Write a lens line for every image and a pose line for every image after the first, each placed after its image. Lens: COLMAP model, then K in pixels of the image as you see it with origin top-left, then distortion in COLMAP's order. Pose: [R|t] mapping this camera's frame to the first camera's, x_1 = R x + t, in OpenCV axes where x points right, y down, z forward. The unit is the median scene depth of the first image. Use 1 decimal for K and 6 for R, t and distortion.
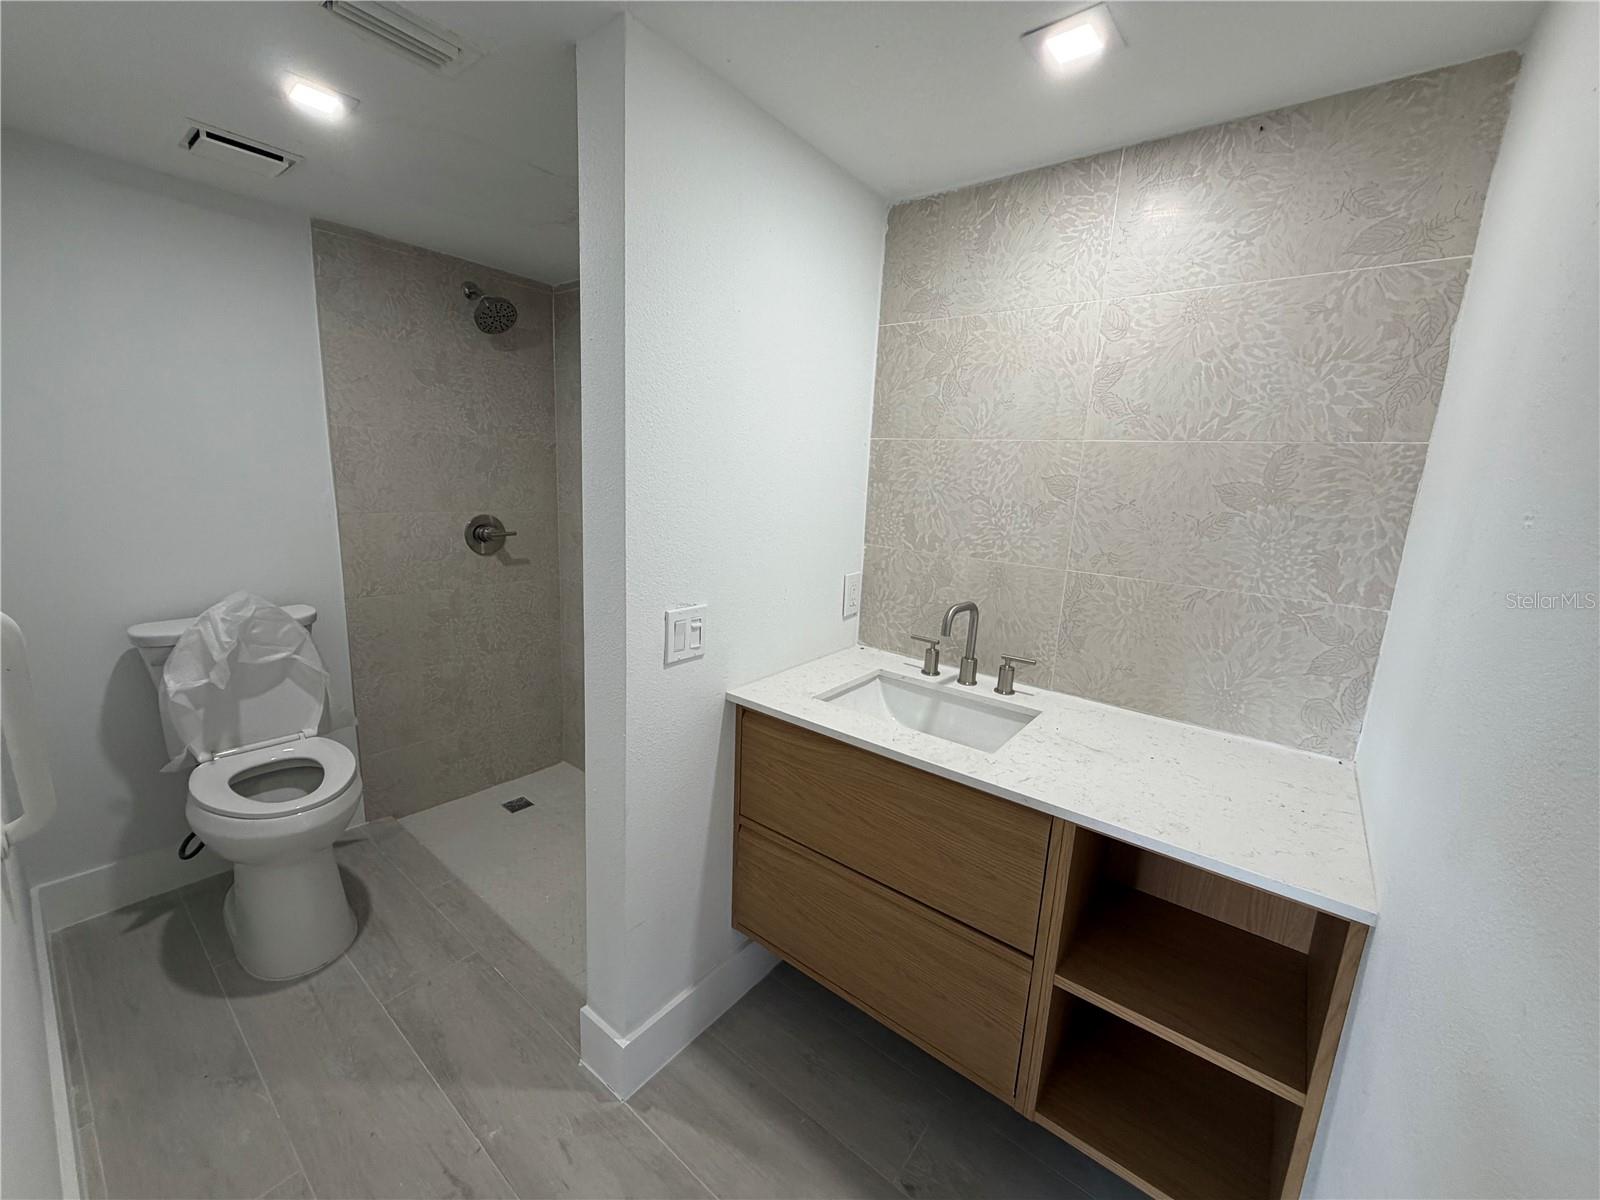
lens RADIAL K [[636.0, 0, 798.4], [0, 636.0, 600.0], [0, 0, 1]] dist [-0.001477, 0.000315]
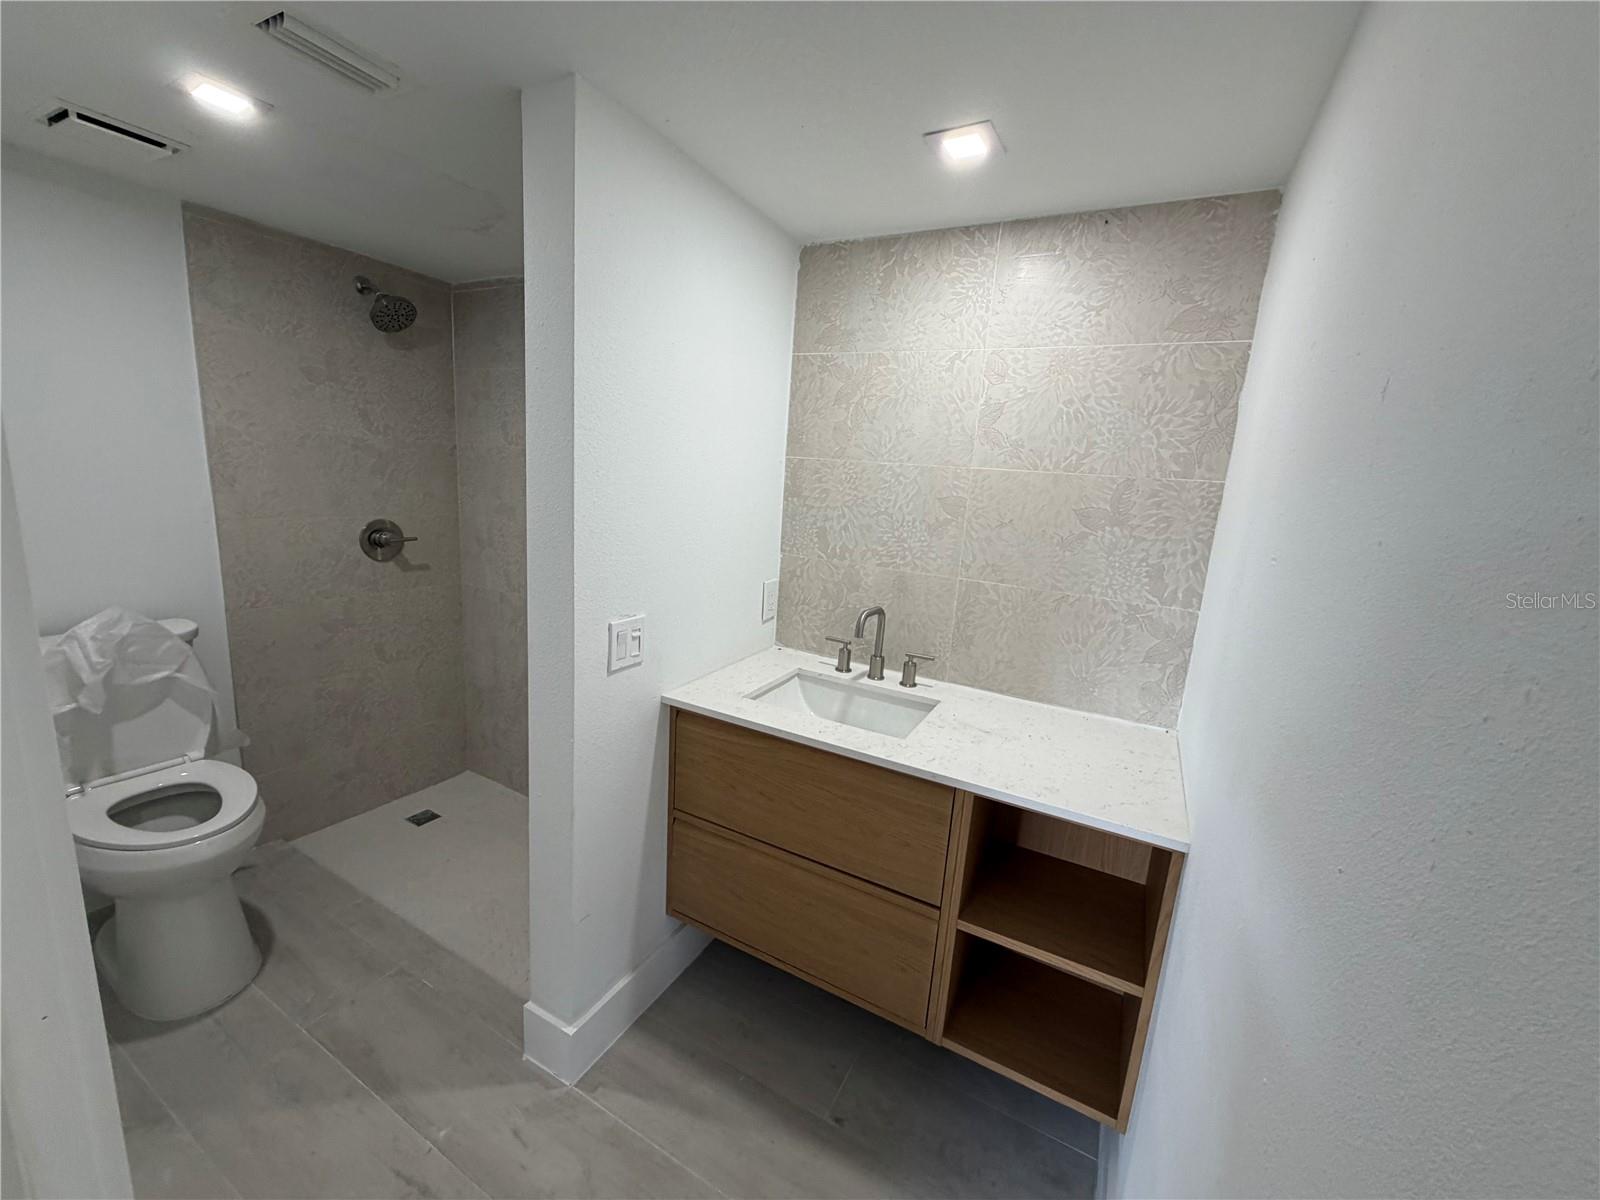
lens RADIAL K [[636.0, 0, 798.5], [0, 636.0, 598.4], [0, 0, 1]] dist [-0.001477, 0.000315]
pose [[0.984629, -0.014844, 0.174027, -0.072577], [0.013468, 0.999868, 0.009081, -0.025974], [-0.174138, -0.006597, 0.984699, -0.098861]]
